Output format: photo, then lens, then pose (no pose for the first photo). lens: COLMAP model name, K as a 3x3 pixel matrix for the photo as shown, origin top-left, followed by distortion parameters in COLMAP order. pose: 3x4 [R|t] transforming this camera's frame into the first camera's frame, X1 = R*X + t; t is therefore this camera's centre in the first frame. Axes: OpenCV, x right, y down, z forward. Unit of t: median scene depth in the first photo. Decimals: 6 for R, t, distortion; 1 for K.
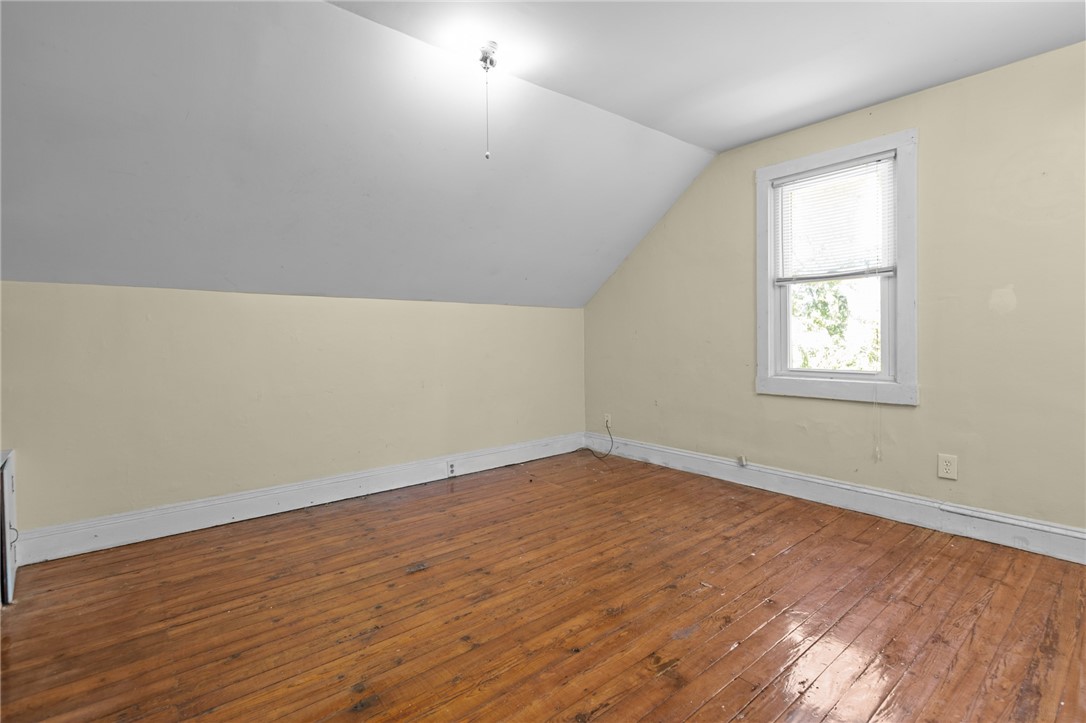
lens RADIAL K [[505.2, 0, 551.3], [0, 505.2, 346.7], [0, 0, 1]] dist [0.008873, -0.000344]
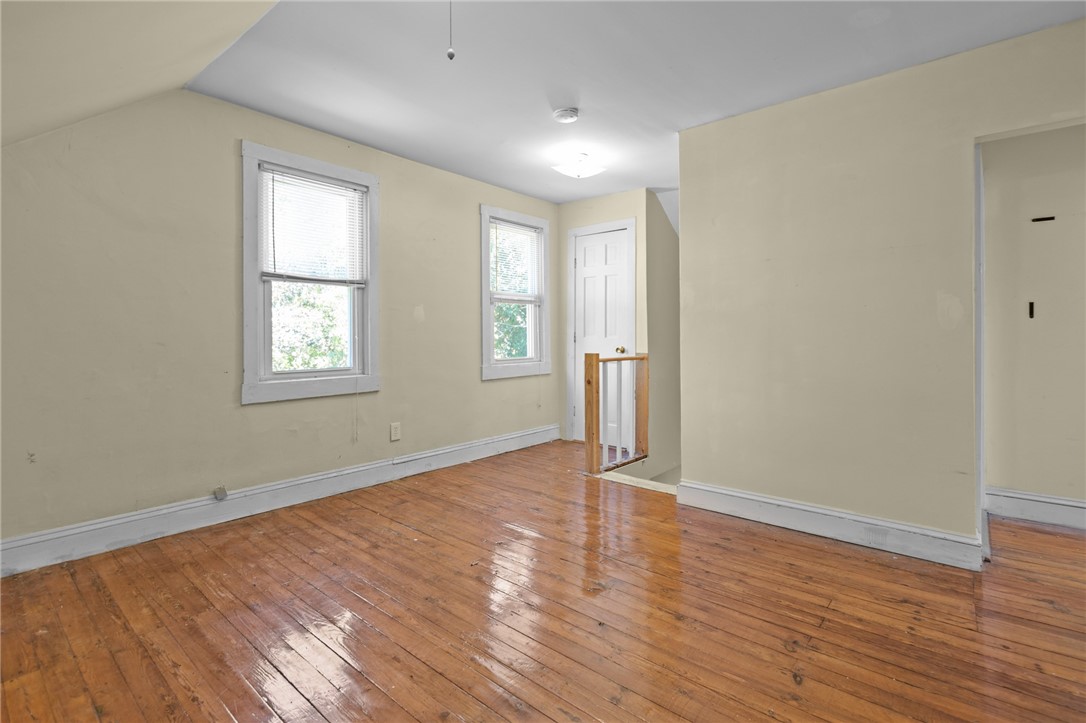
lens RADIAL K [[505.2, 0, 539.2], [0, 505.2, 338.0], [0, 0, 1]] dist [0.008873, -0.000344]
pose [[-0.151394, 0.002623, 0.988470, -0.576913], [0.018890, 0.999822, 0.000240, -0.010238], [-0.988293, 0.018709, -0.151416, 0.736554]]
